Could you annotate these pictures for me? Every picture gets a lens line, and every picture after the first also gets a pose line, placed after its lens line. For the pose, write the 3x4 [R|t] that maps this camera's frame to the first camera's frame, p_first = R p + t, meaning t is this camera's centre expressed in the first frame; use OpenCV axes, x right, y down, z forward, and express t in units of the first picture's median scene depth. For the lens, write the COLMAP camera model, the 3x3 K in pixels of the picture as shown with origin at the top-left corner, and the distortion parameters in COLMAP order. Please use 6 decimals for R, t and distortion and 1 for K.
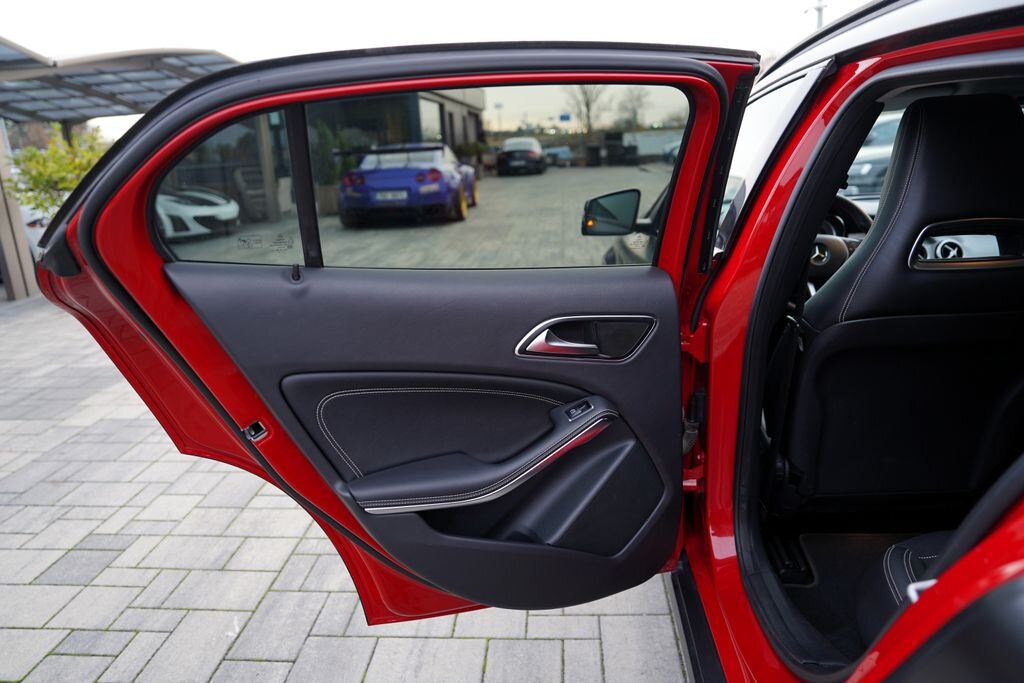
lens RADIAL K [[702.0, 0, 513.6], [0, 702.0, 330.7], [0, 0, 1]] dist [-0.104541, 0.078862]
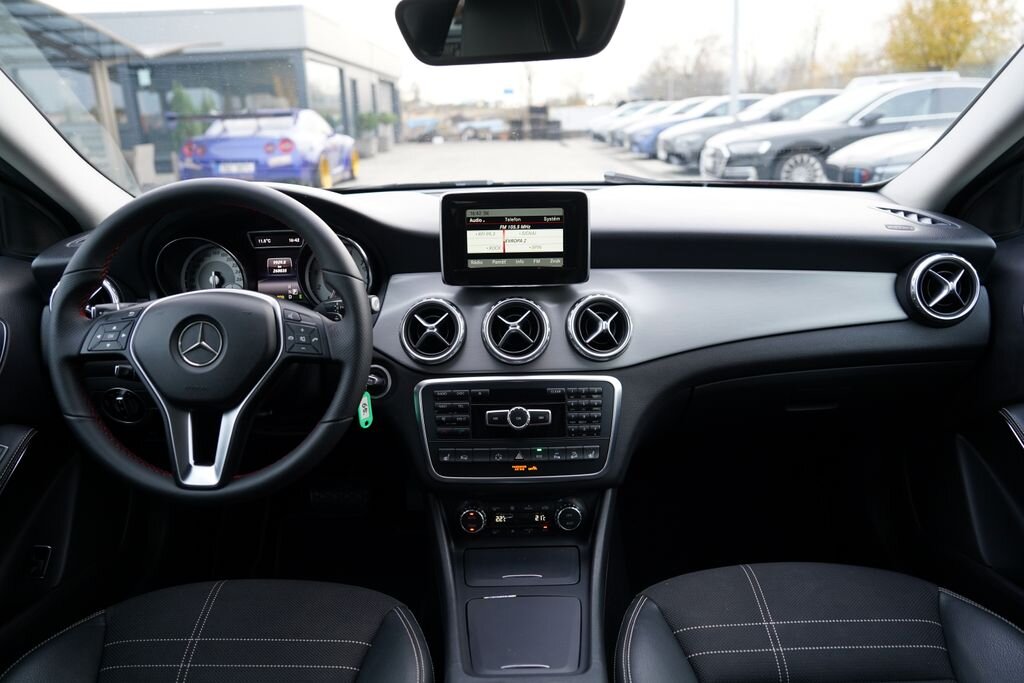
lens RADIAL K [[702.0, 0, 513.6], [0, 702.0, 330.7], [0, 0, 1]] dist [-0.104541, 0.078862]
pose [[0.996770, 0.005772, 0.080099, 0.102822], [-0.008623, 0.999340, 0.035290, -0.023431], [-0.079843, -0.035866, 0.996162, 0.104488]]
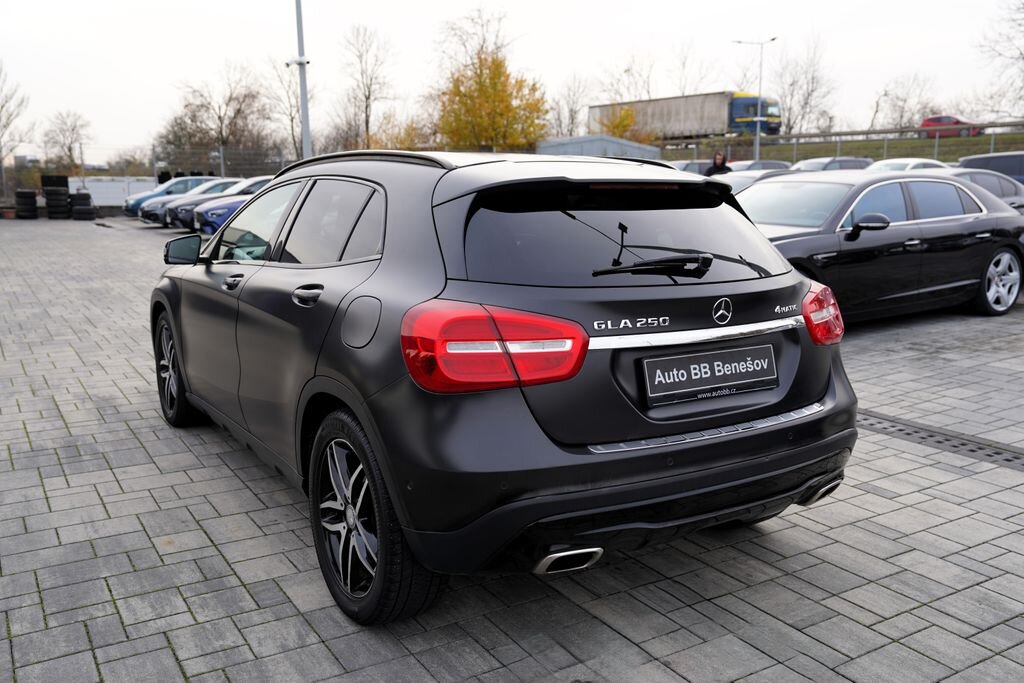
lens RADIAL K [[884.7, 0, 511.9], [0, 884.7, 338.3], [0, 0, 1]] dist [-0.003252, 0.024359]
pose [[0.809027, -0.043486, 0.586161, -0.084709], [0.104426, 0.992028, -0.070534, 0.047351], [-0.578421, 0.118275, 0.807119, -0.193066]]
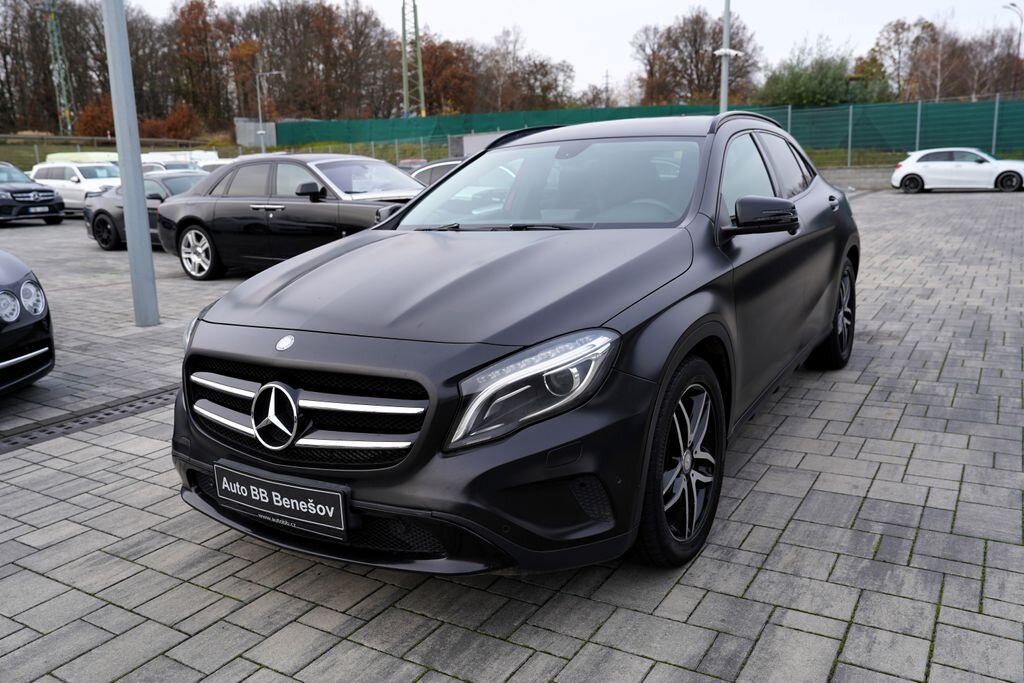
lens RADIAL K [[801.8, 0, 516.0], [0, 801.8, 341.4], [0, 0, 1]] dist [-0.075119, 0.099022]
pose [[-0.878563, -0.004940, 0.477602, -0.025763], [0.212265, 0.891734, 0.399691, -0.120393], [-0.427868, 0.452532, -0.782396, 0.464676]]
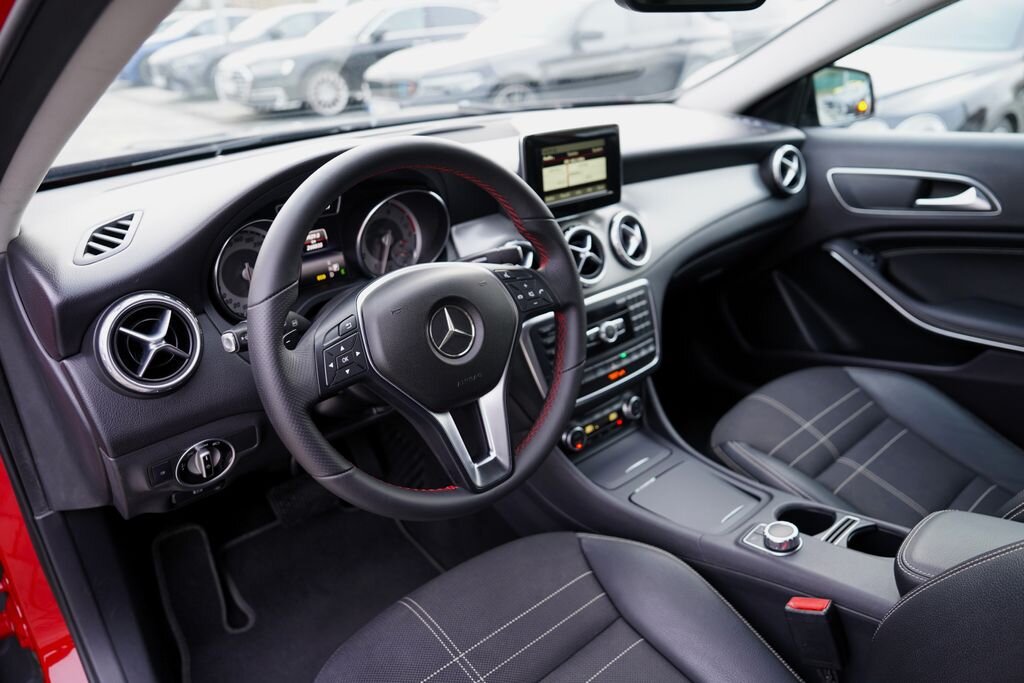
lens RADIAL K [[702.0, 0, 513.6], [0, 702.0, 330.7], [0, 0, 1]] dist [-0.104541, 0.078862]
pose [[0.706025, -0.251571, 0.661997, 0.041385], [0.161352, 0.967335, 0.195522, -0.030339], [-0.689561, -0.031229, 0.723554, 0.128198]]
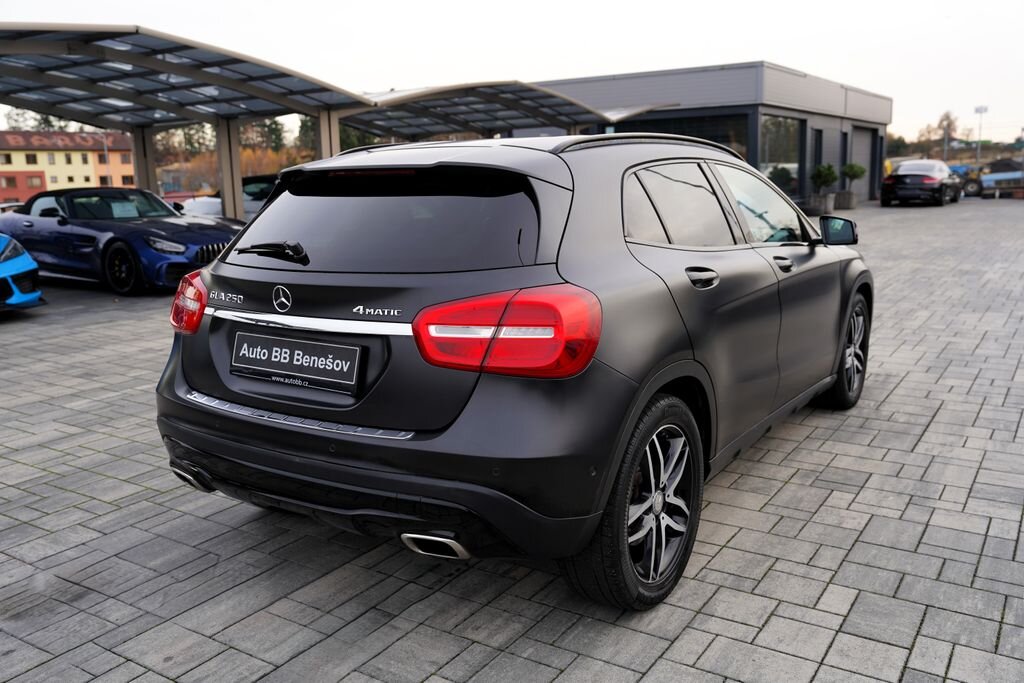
lens RADIAL K [[875.8, 0, 517.9], [0, 875.8, 339.4], [0, 0, 1]] dist [-0.033196, 0.089642]
pose [[0.873042, 0.122127, -0.472104, 0.258126], [-0.147734, 0.988874, -0.017389, 0.035140], [0.464728, 0.084927, 0.881371, -0.210801]]
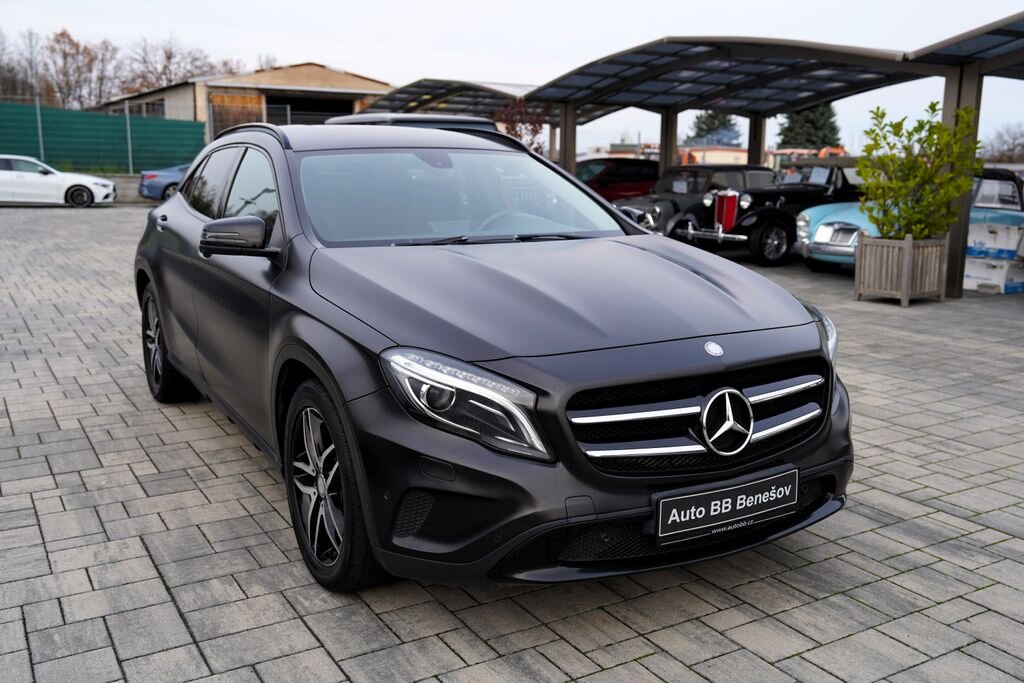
lens RADIAL K [[954.2, 0, 512.0], [0, 954.2, 341.5], [0, 0, 1]] dist [-0.046127, 0.173271]
pose [[-0.825016, 0.148794, -0.545169, 0.293782], [-0.112757, 0.901971, 0.416814, -0.148232], [0.553747, 0.405350, -0.727363, 0.478391]]
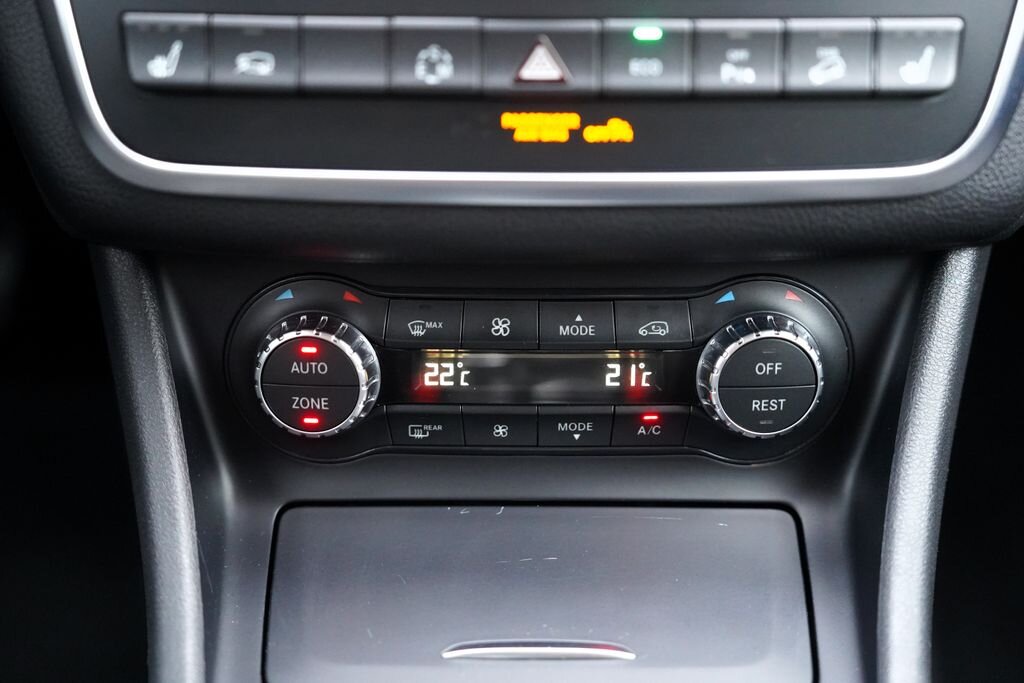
lens RADIAL K [[1472.6, 0, 515.6], [0, 1472.6, 362.9], [0, 0, 1]] dist [0.108740, -0.054994]
pose [[0.996732, 0.010947, 0.080032, 0.106941], [-0.034801, 0.952303, 0.303162, -0.009543], [-0.072896, -0.304957, 0.949572, 0.151811]]
